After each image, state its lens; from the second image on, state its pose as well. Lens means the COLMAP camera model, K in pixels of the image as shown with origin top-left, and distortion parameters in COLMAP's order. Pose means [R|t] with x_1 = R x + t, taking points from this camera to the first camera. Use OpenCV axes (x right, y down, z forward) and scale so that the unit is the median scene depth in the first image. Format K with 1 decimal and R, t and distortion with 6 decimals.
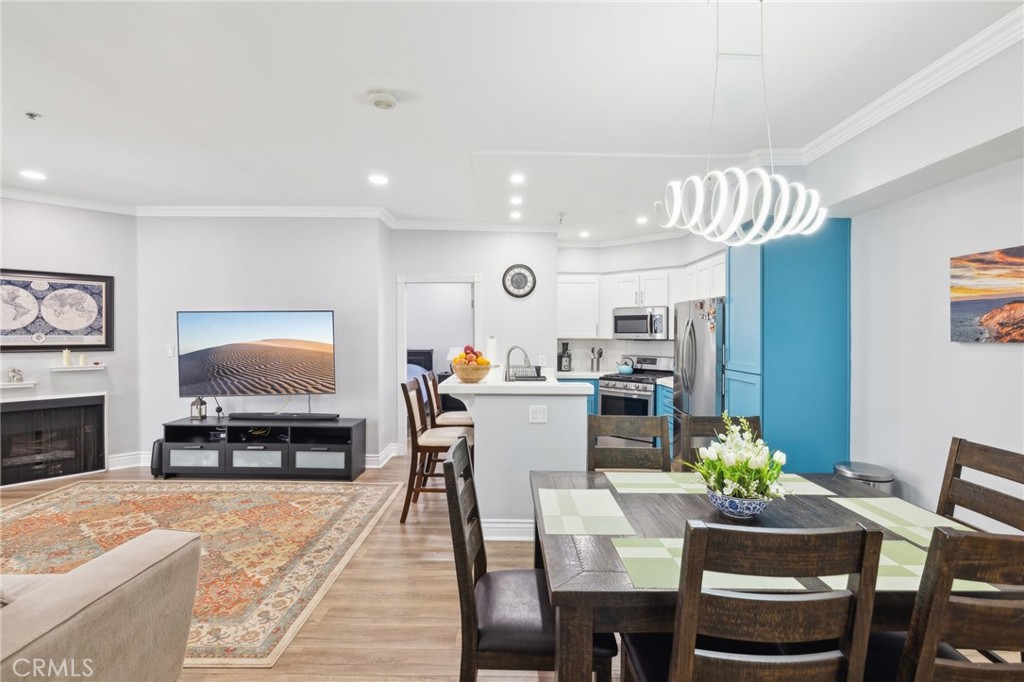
lens RADIAL K [[476.4, 0, 514.4], [0, 476.4, 337.6], [0, 0, 1]] dist [-0.010156, 0.002042]
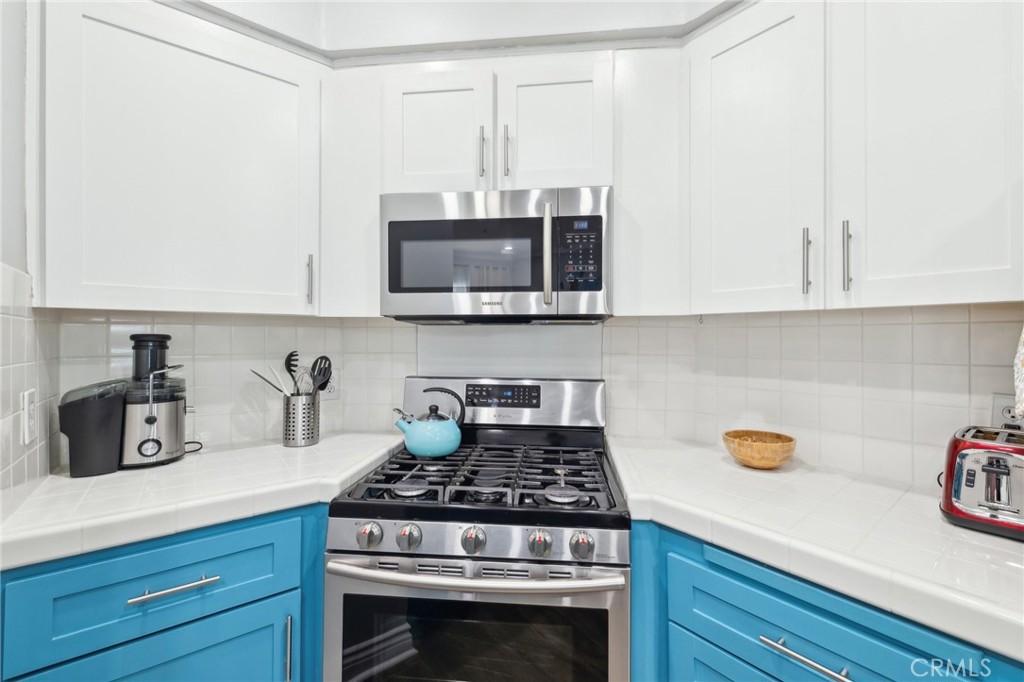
lens RADIAL K [[420.9, 0, 512.9], [0, 420.9, 333.8], [0, 0, 1]] dist [-0.003159, 0.000027]
pose [[0.792021, 0.000479, 0.610494, 0.166122], [0.006233, 0.999941, -0.008872, 0.018340], [-0.610463, 0.010832, 0.791971, 1.021168]]
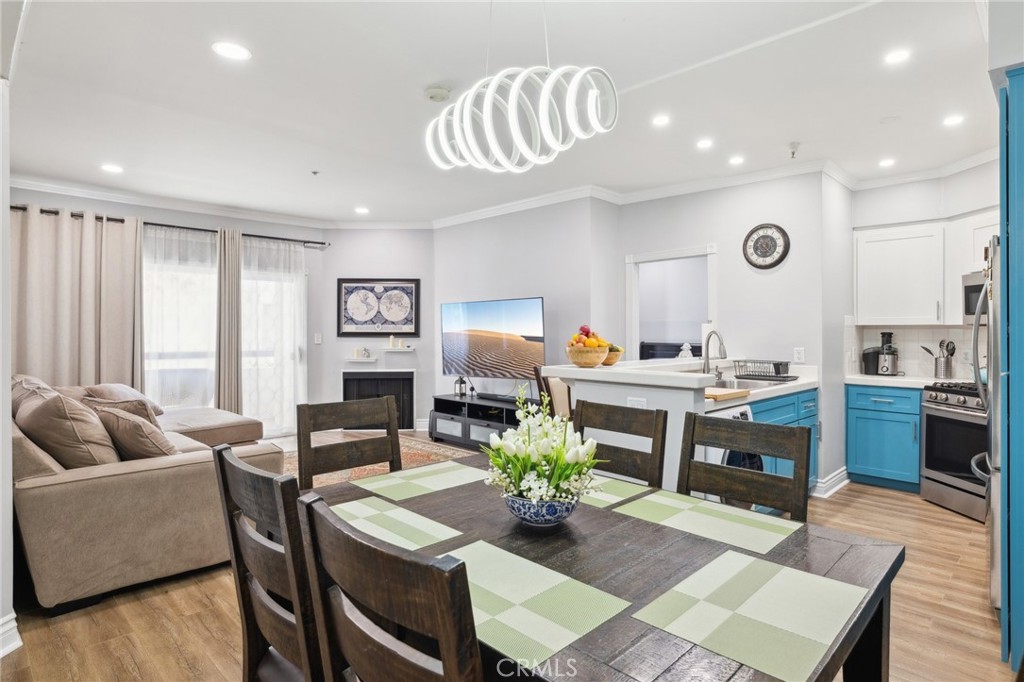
lens RADIAL K [[560.6, 0, 513.7], [0, 560.6, 334.7], [0, 0, 1]] dist [-0.000757, 0.000224]
pose [[0.699120, -0.001153, -0.715004, 0.410637], [-0.005225, 0.999964, -0.006721, 0.030041], [0.714986, 0.008435, 0.699088, 0.128377]]
